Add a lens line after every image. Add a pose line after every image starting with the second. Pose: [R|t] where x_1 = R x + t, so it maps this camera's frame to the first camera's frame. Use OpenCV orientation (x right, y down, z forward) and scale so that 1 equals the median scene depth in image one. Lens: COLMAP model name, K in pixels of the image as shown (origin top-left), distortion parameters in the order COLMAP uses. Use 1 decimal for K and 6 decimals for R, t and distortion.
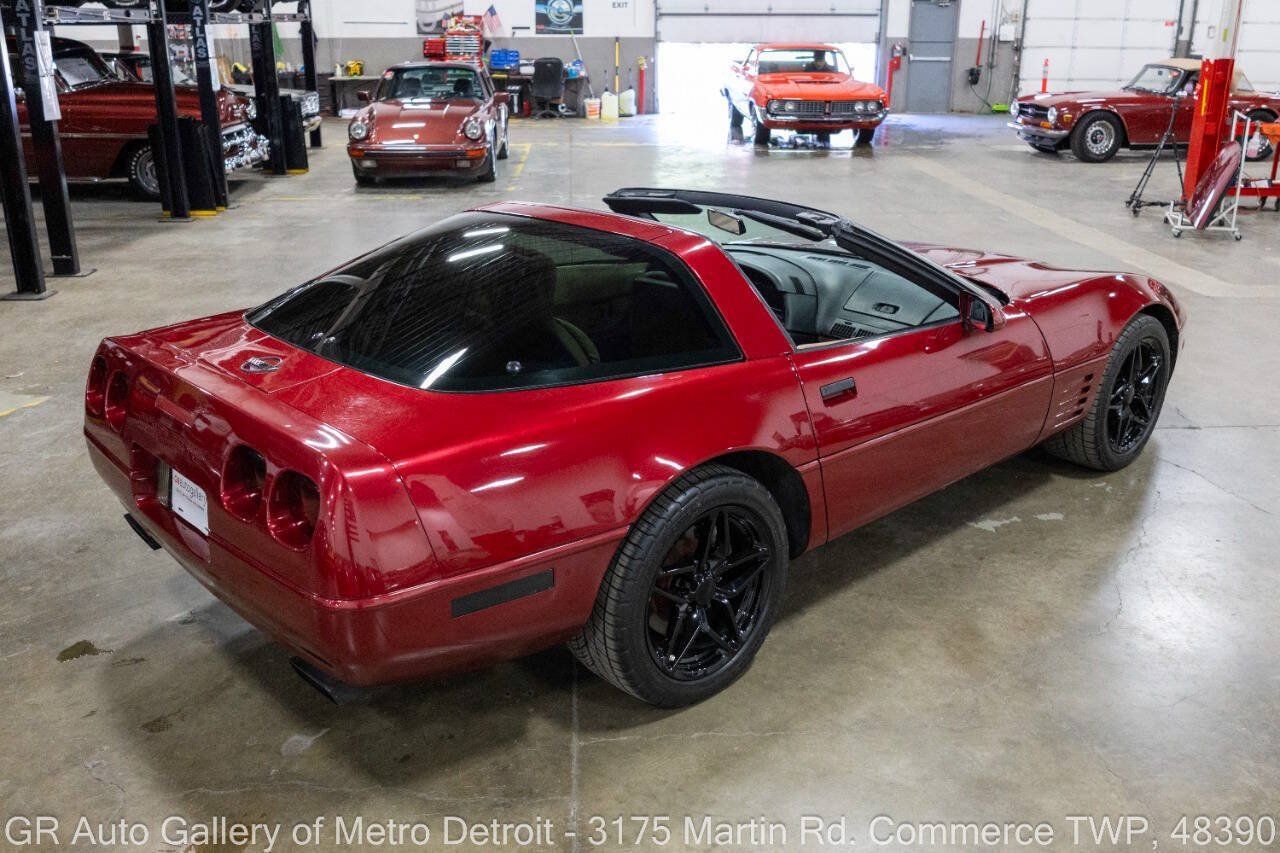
lens RADIAL K [[1127.6, 0, 640.0], [0, 1127.6, 426.5], [0, 0, 1]] dist [-0.003465, -0.057131]
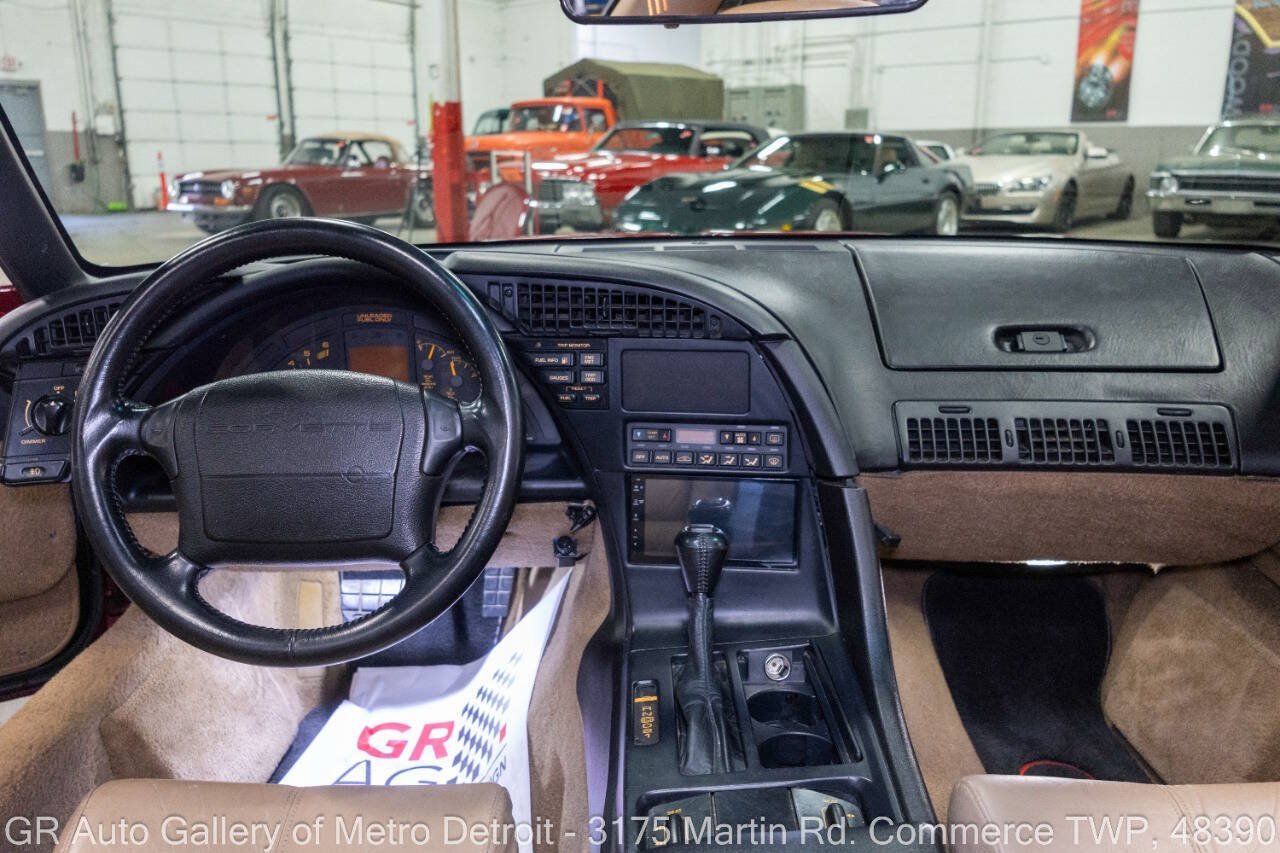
lens RADIAL K [[1033.2, 0, 640.0], [0, 1033.2, 426.5], [0, 0, 1]] dist [-0.007122, -0.015237]
pose [[0.679464, -0.186565, 0.709593, -0.023074], [0.250295, 0.968056, 0.014852, -0.040539], [-0.689697, 0.167516, 0.704455, 0.314667]]
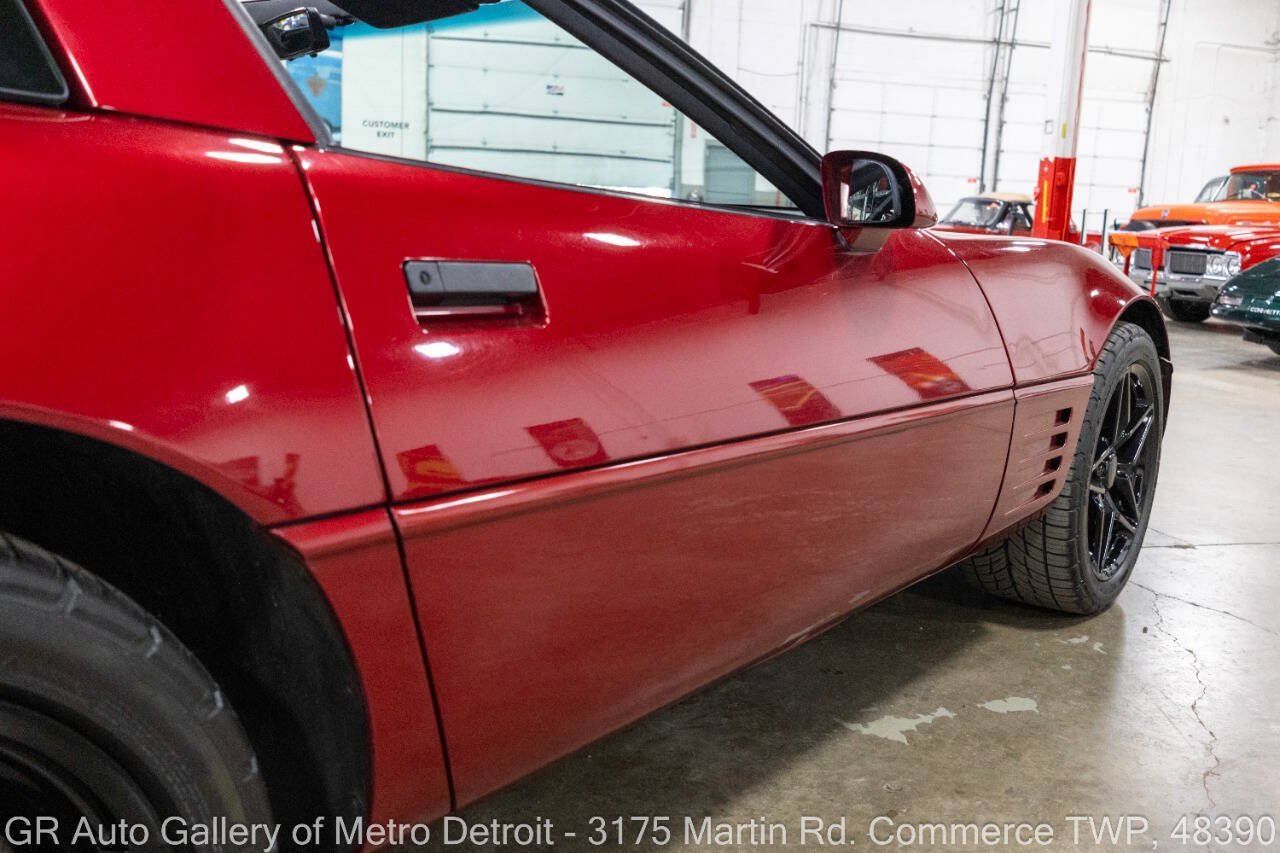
lens RADIAL K [[1177.6, 0, 640.0], [0, 1177.6, 426.5], [0, 0, 1]] dist [0.005479, -0.030903]
pose [[0.985601, 0.008767, 0.168862, 0.046439], [0.019304, 0.986292, -0.163877, 0.015731], [-0.167984, 0.164777, 0.971921, 0.193583]]
